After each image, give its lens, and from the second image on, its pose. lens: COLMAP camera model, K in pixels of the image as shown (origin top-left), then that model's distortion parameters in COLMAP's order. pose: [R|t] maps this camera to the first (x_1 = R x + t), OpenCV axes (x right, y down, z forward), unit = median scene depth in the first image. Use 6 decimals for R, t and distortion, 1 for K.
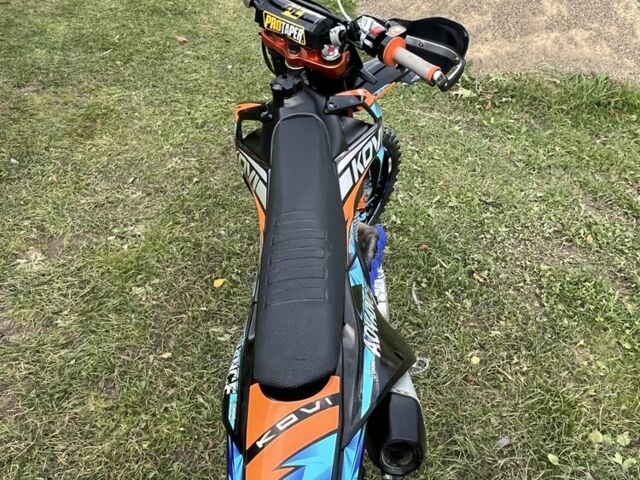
lens RADIAL K [[568.0, 0, 320.0], [0, 568.0, 240.0], [0, 0, 1]] dist [0.007842, -0.009119]
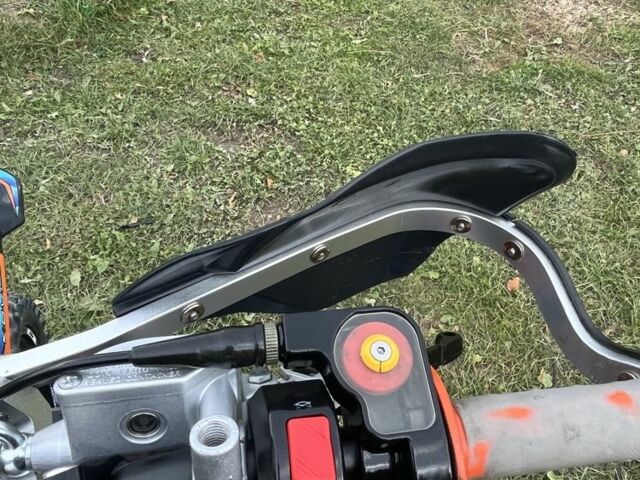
lens RADIAL K [[585.4, 0, 321.3], [0, 585.4, 232.3], [0, 0, 1]] dist [0.011159, -0.016267]
pose [[0.513412, -0.641089, 0.570450, 0.015529], [0.548605, 0.756371, 0.356280, -0.177435], [-0.659879, 0.130033, 0.740035, 0.347430]]
